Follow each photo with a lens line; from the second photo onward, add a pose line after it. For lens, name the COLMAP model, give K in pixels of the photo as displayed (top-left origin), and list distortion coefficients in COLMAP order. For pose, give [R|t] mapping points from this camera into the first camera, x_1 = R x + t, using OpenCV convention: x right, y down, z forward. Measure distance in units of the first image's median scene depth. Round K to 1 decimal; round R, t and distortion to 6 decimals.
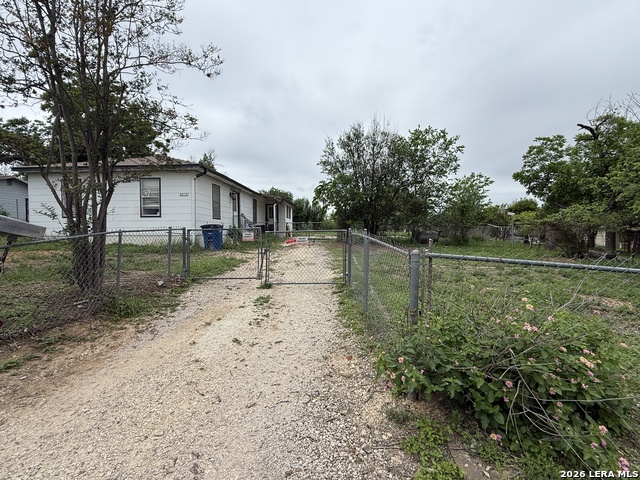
lens RADIAL K [[296.2, 0, 321.4], [0, 296.2, 241.2], [0, 0, 1]] dist [0.000186, -0.000196]
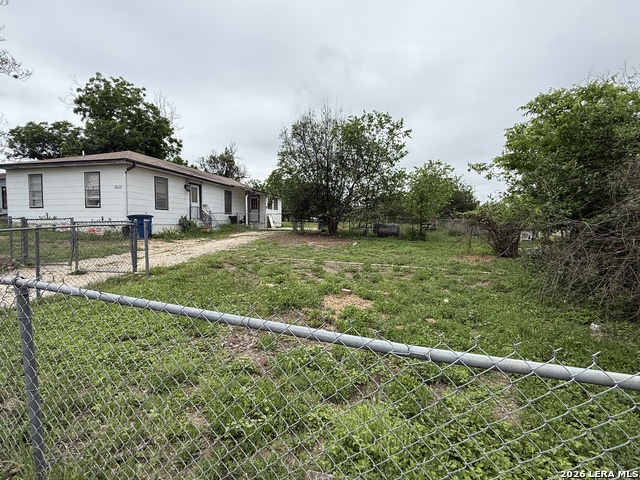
lens RADIAL K [[296.2, 0, 321.4], [0, 296.2, 241.2], [0, 0, 1]] dist [0.000186, -0.000196]
pose [[0.985097, 0.022308, -0.170547, 0.463248], [-0.017442, 0.999398, 0.029978, -0.004430], [0.171113, -0.026557, 0.984893, 0.056572]]
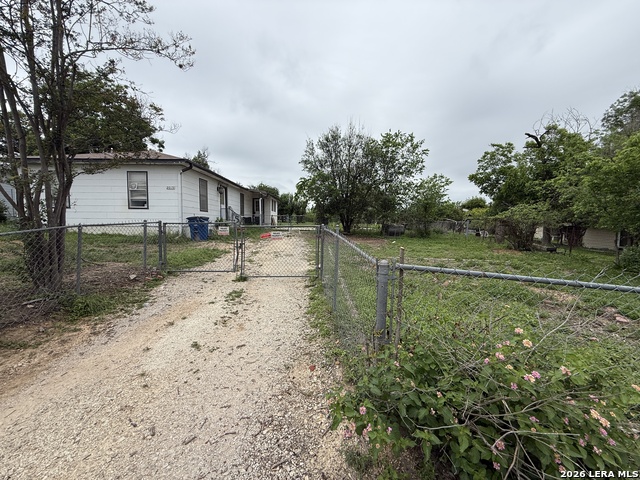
lens RADIAL K [[254.4, 0, 320.0], [0, 254.4, 240.0], [0, 0, 1]] dist [-0.001503, -0.000069]
pose [[0.998252, 0.008546, 0.058481, 0.017854], [-0.010655, 0.999300, 0.035852, -0.009772], [-0.058134, -0.036412, 0.997645, 0.055961]]
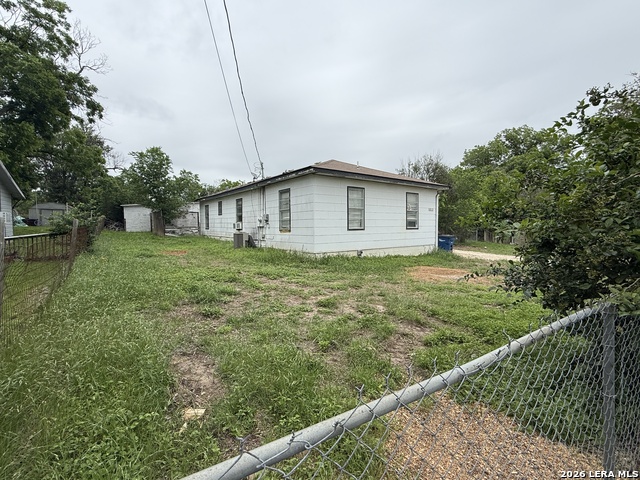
lens RADIAL K [[296.2, 0, 321.4], [0, 296.2, 241.2], [0, 0, 1]] dist [0.000186, -0.000196]
pose [[0.765202, -0.033428, 0.642922, -1.559202], [0.018084, 0.999373, 0.030439, -0.078164], [-0.643536, -0.011665, 0.765327, 0.395271]]
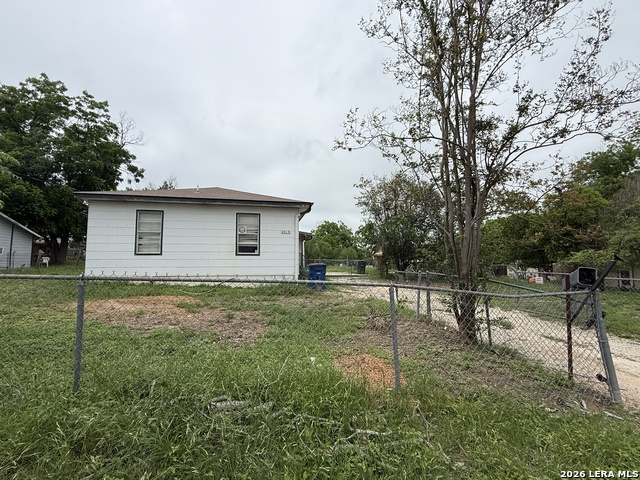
lens RADIAL K [[296.2, 0, 321.4], [0, 296.2, 241.2], [0, 0, 1]] dist [0.000186, -0.000196]
pose [[0.963894, 0.020841, 0.265469, -0.613269], [0.008284, 0.994103, -0.108121, -0.023993], [-0.266157, 0.106417, 0.958038, 0.050988]]
